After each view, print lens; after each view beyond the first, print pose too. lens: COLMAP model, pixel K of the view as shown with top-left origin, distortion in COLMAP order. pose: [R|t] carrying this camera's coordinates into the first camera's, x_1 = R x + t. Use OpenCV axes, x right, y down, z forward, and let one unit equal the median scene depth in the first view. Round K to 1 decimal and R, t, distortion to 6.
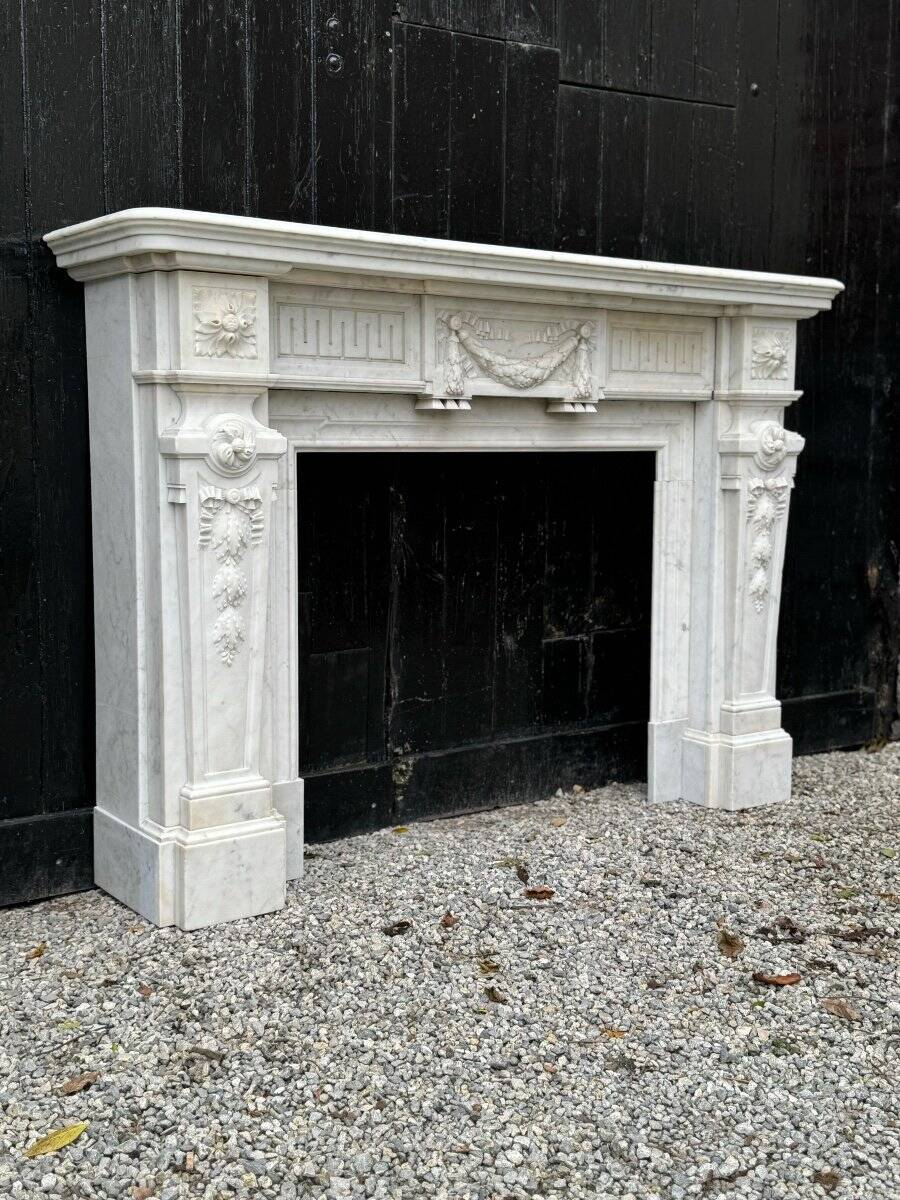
lens RADIAL K [[1379.0, 0, 453.2], [0, 1379.0, 605.6], [0, 0, 1]] dist [0.112172, 0.000000]
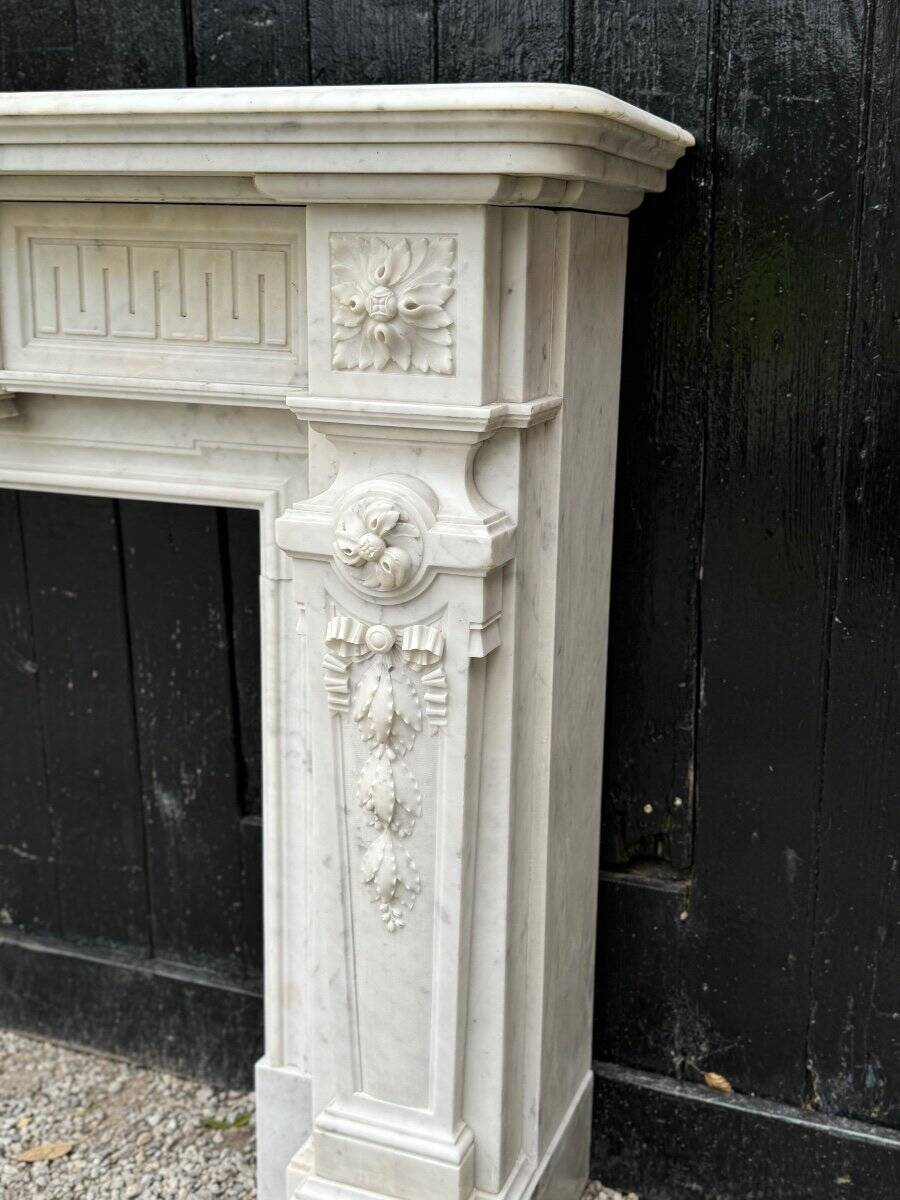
lens RADIAL K [[1379.0, 0, 458.7], [0, 1379.0, 611.9], [0, 0, 1]] dist [0.112172, 0.000000]
pose [[0.558956, 0.213384, -0.801271, 0.652420], [-0.113962, 0.976920, 0.180663, -0.198463], [0.821329, -0.009669, 0.570373, 0.938443]]
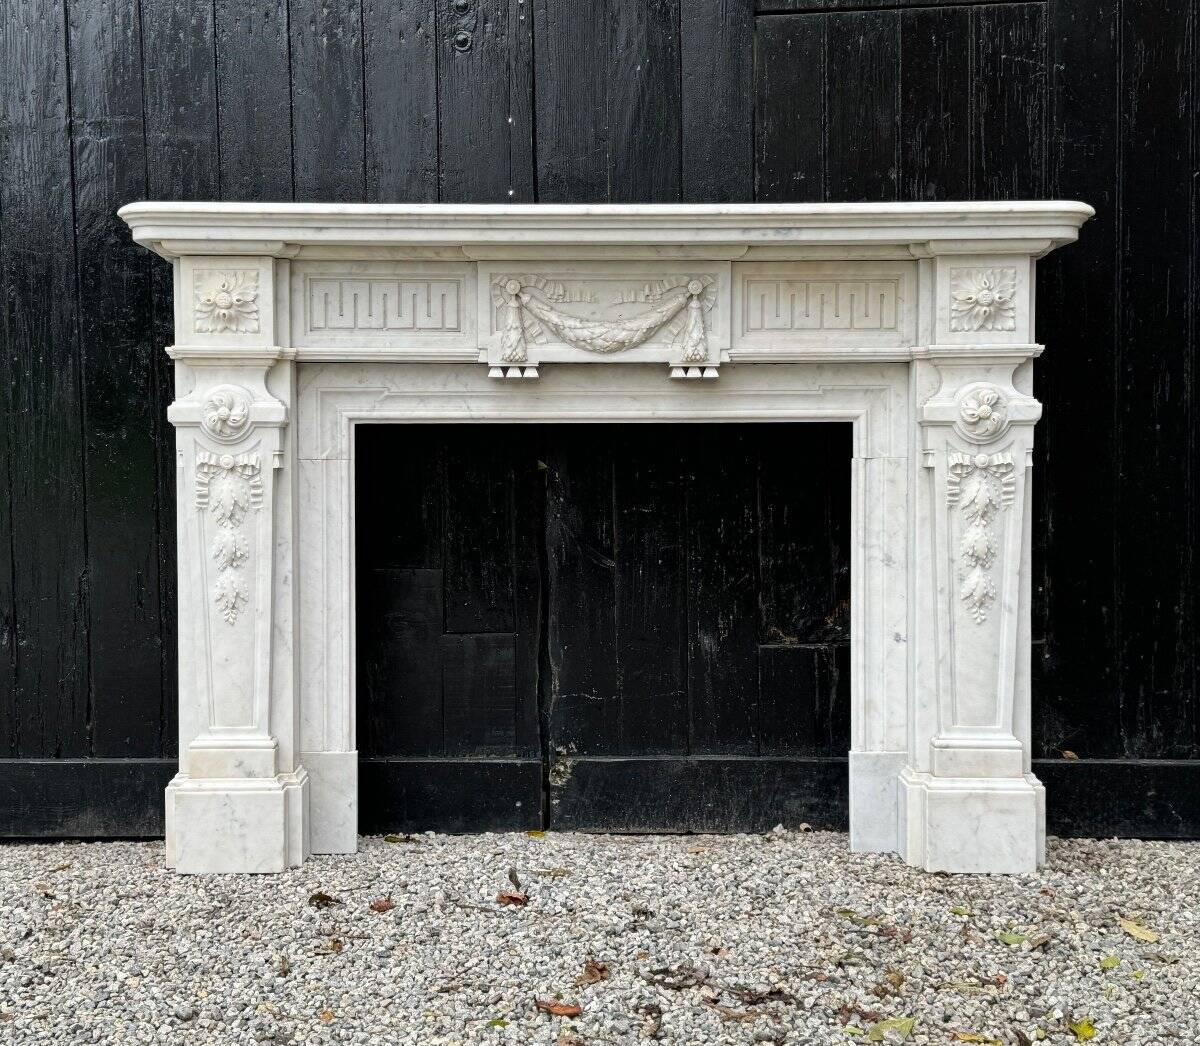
lens RADIAL K [[1663.4, 0, 563.7], [0, 1663.4, 526.9], [0, 0, 1]] dist [0.154566, 0.000000]
pose [[0.812640, 0.017711, -0.582497, 0.701472], [-0.063994, 0.996205, -0.058988, 0.025967], [0.579242, 0.085213, 0.810689, 0.101843]]
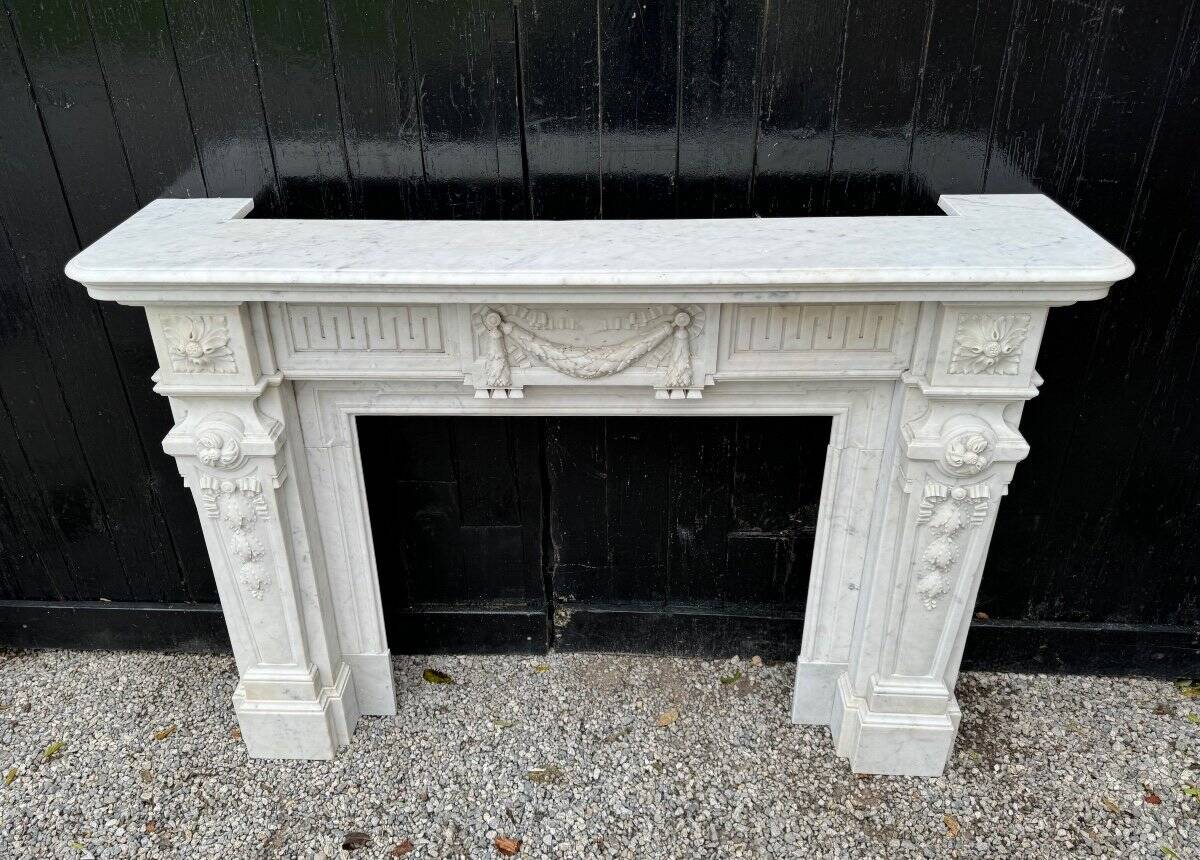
lens RADIAL K [[944.5, 0, 570.5], [0, 944.5, 428.2], [0, 0, 1]] dist [0.098656, -0.095470]
pose [[0.781854, 0.295001, -0.549253, 0.409081], [-0.055024, 0.910185, 0.410530, -0.398914], [0.621029, -0.290753, 0.727864, 0.550505]]
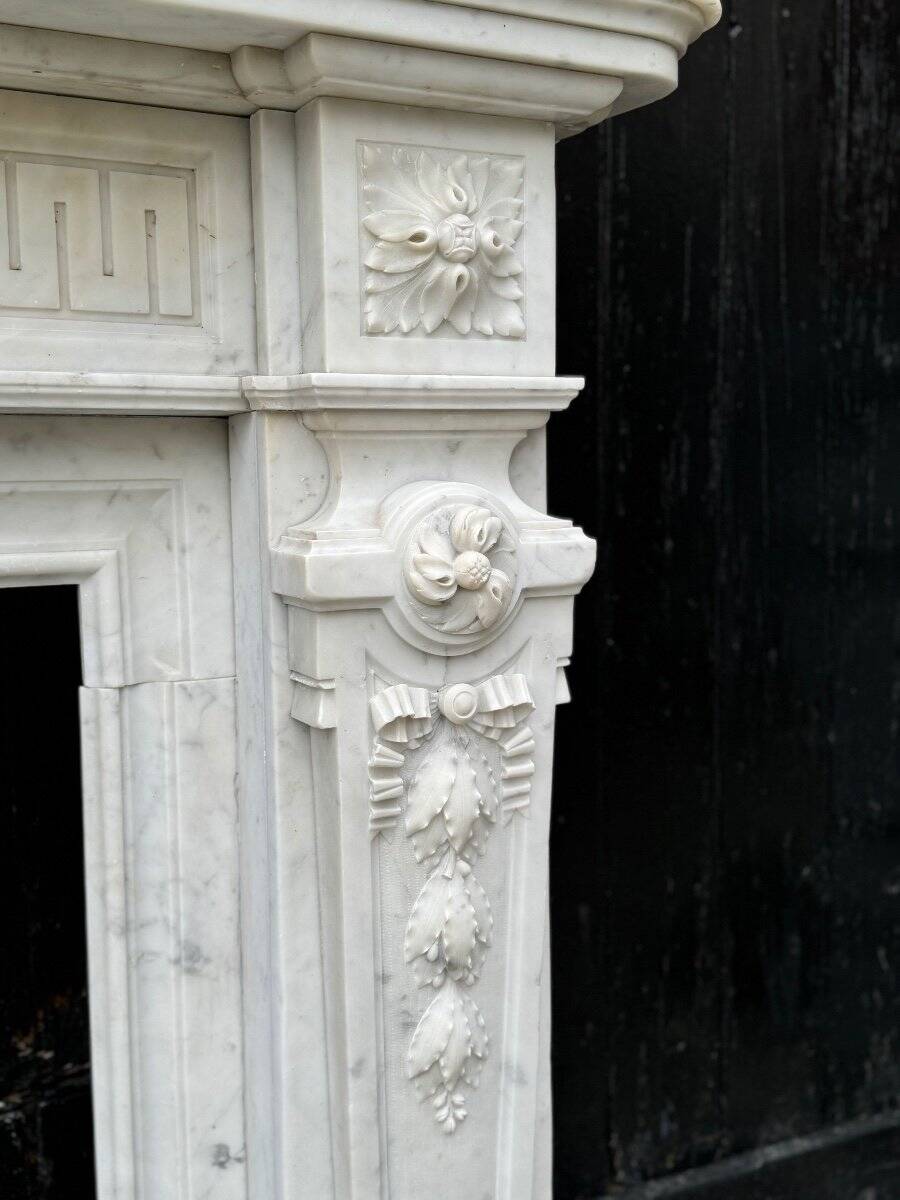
lens RADIAL K [[1379.0, 0, 453.7], [0, 1379.0, 602.2], [0, 0, 1]] dist [0.112172, 0.000000]
pose [[0.991135, 0.000747, -0.132854, 0.312630], [-0.001863, 0.999964, -0.008276, -0.124908], [0.132843, 0.008450, 0.991101, 0.849748]]
